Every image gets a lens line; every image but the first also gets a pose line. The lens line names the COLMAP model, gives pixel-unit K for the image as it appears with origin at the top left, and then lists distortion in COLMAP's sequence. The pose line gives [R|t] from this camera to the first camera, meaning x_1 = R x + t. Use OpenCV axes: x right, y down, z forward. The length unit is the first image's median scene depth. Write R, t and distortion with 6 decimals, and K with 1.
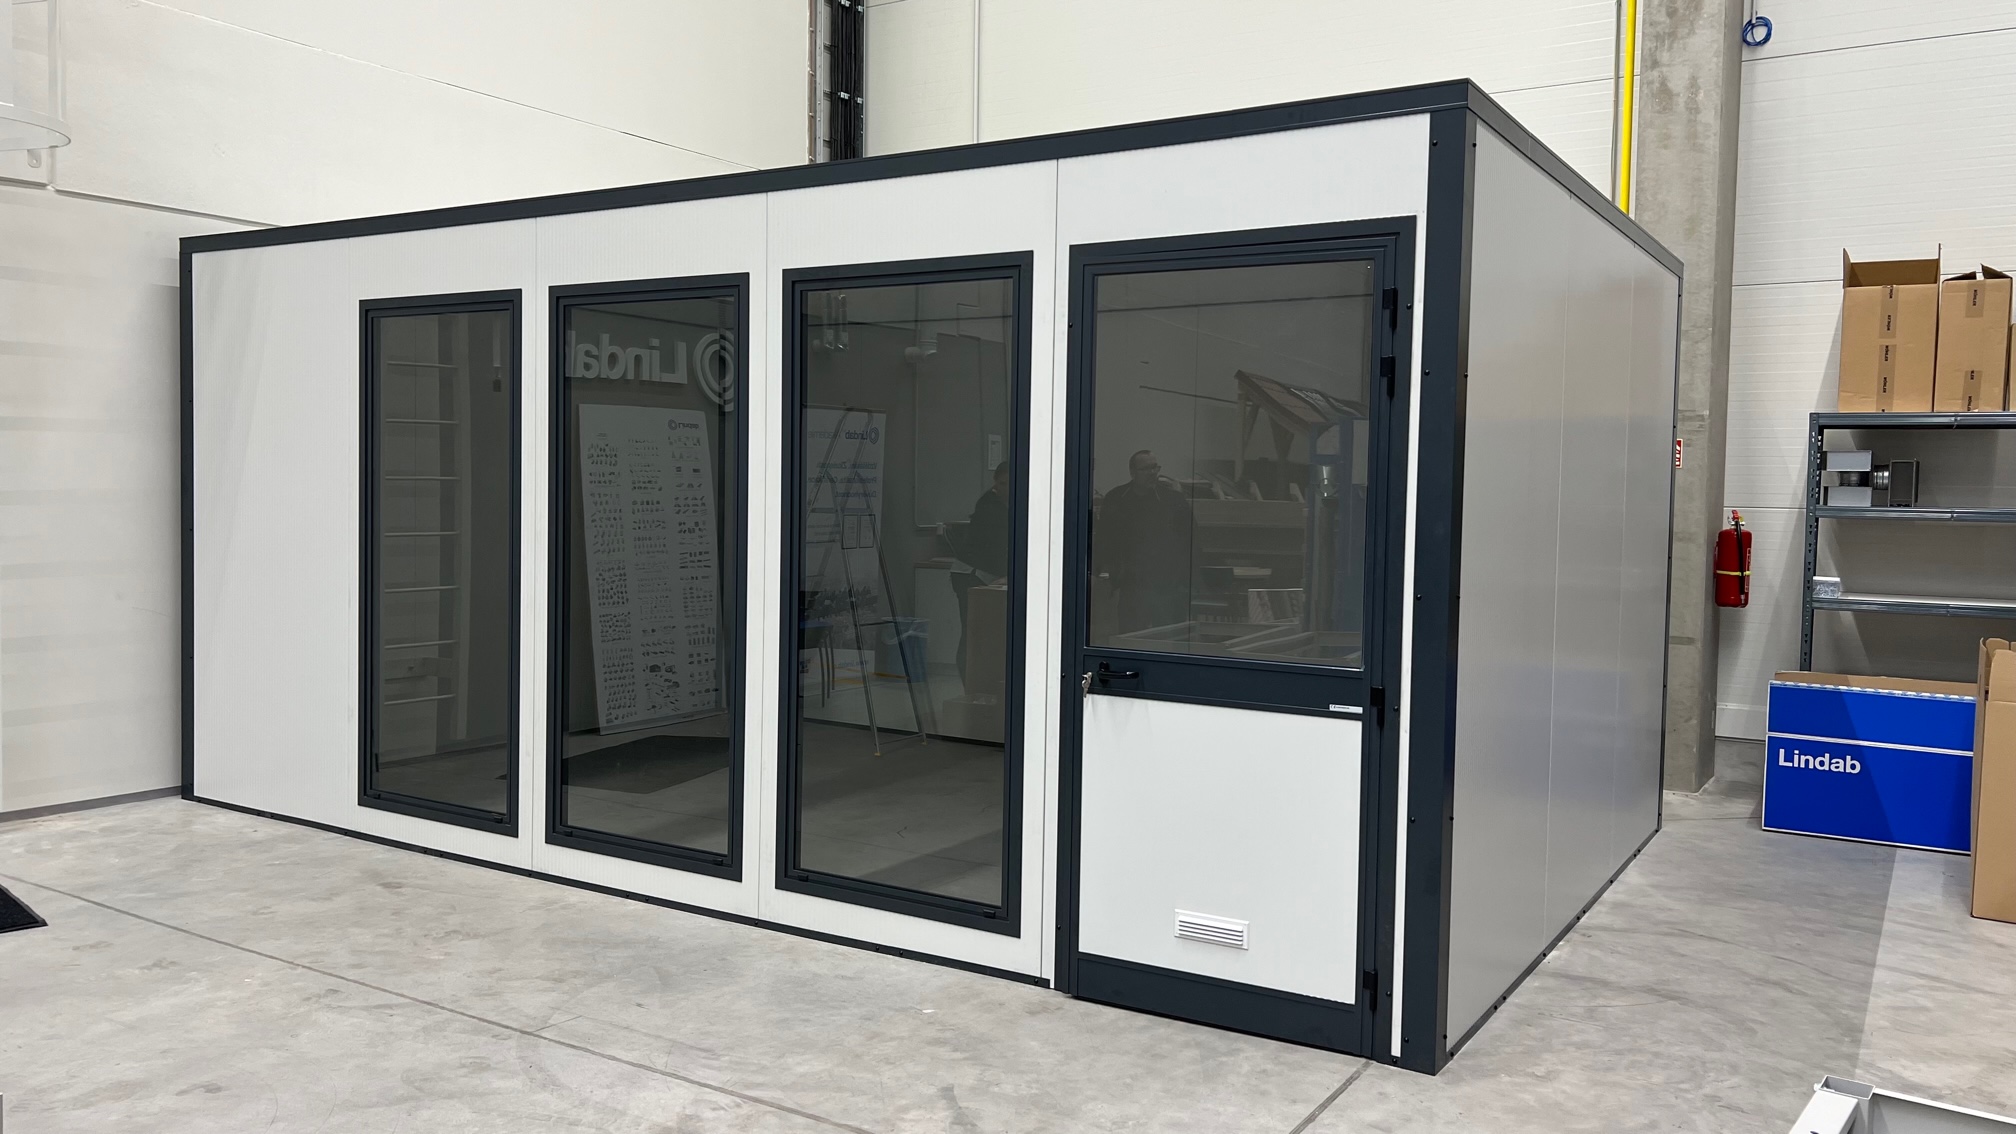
lens RADIAL K [[1501.9, 0, 1008.4], [0, 1501.9, 536.3], [0, 0, 1]] dist [0.059883, -0.074591]
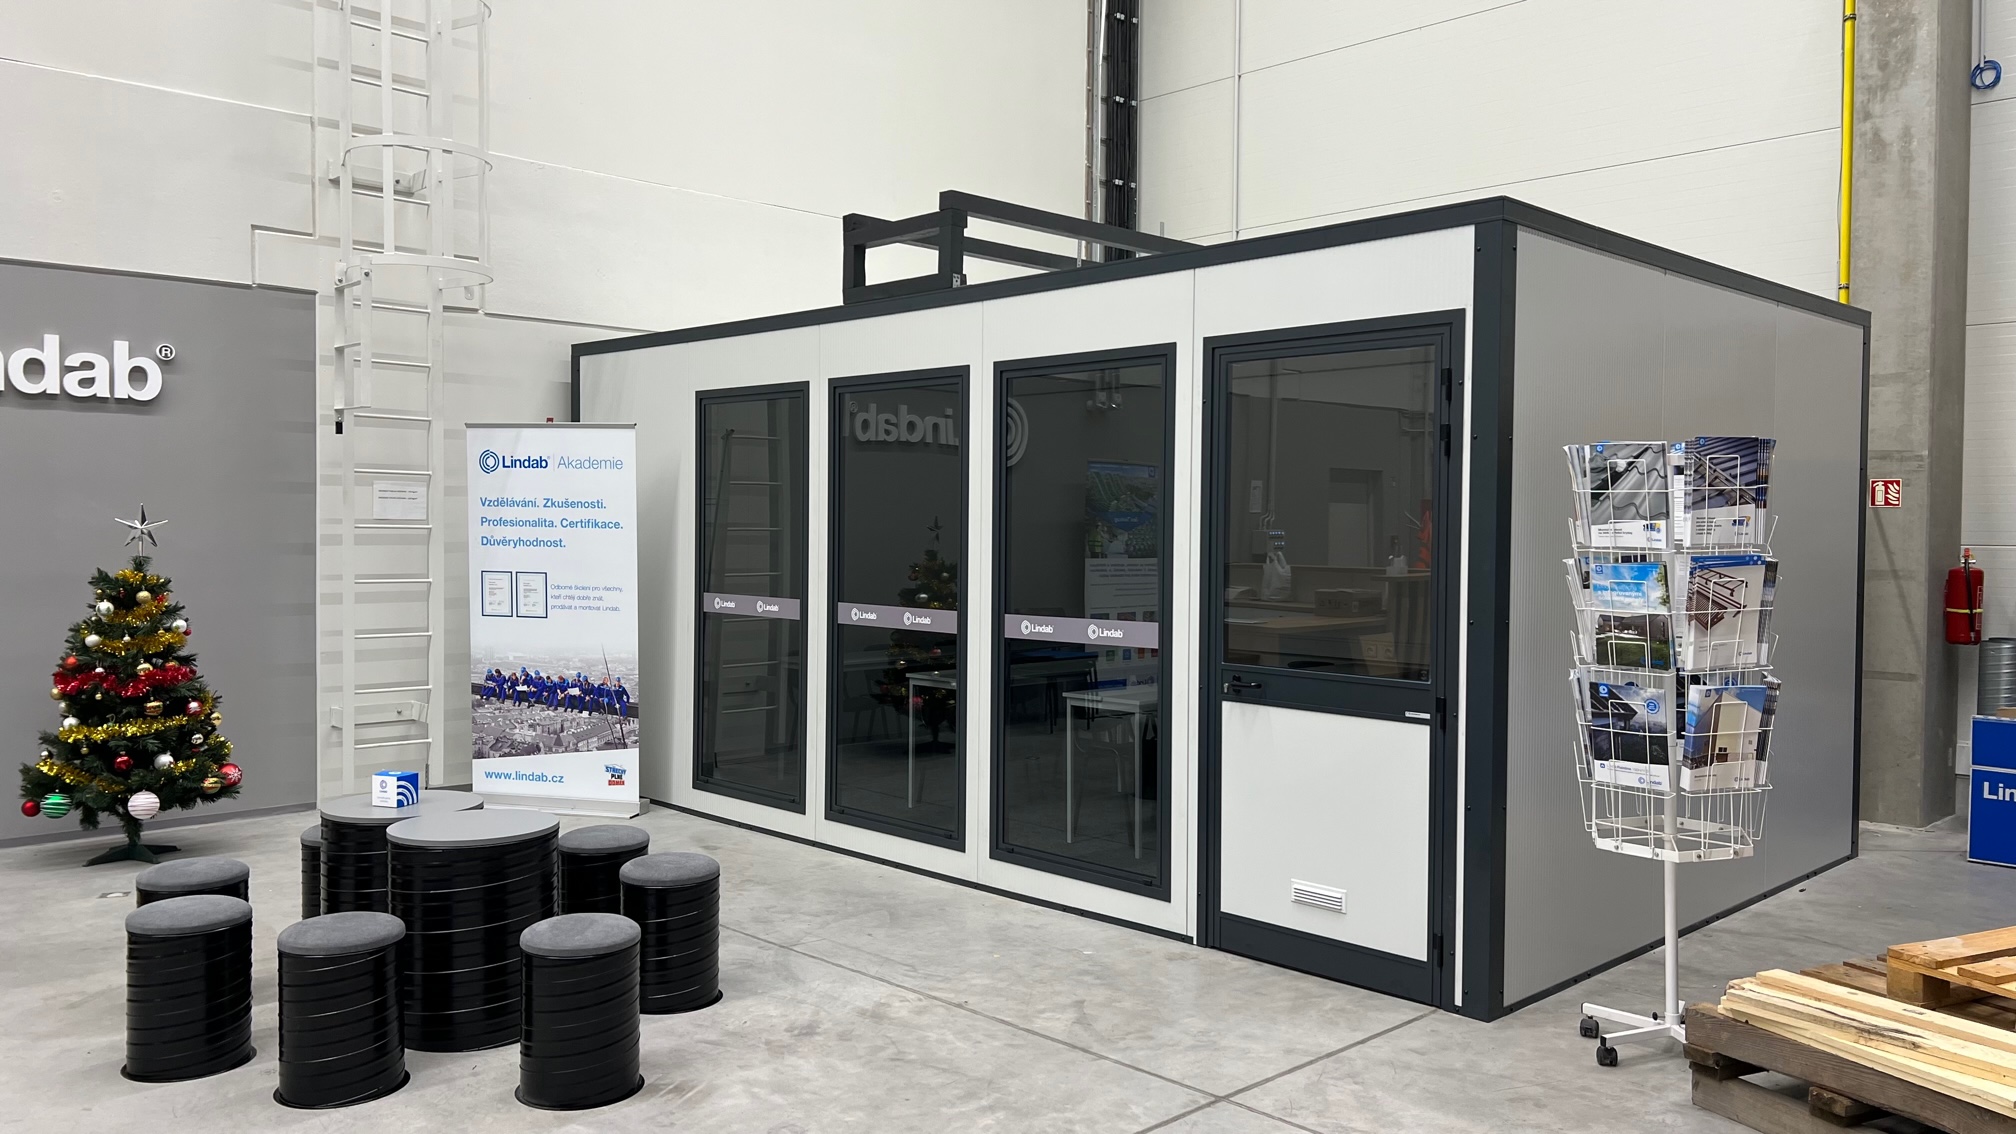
lens RADIAL K [[1501.9, 0, 1008.4], [0, 1501.9, 536.3], [0, 0, 1]] dist [0.059883, -0.074591]
pose [[0.971882, -0.008516, -0.235316, 0.171926], [0.001825, 0.999588, -0.028636, 0.004695], [0.235463, 0.027401, 0.971497, -0.229120]]
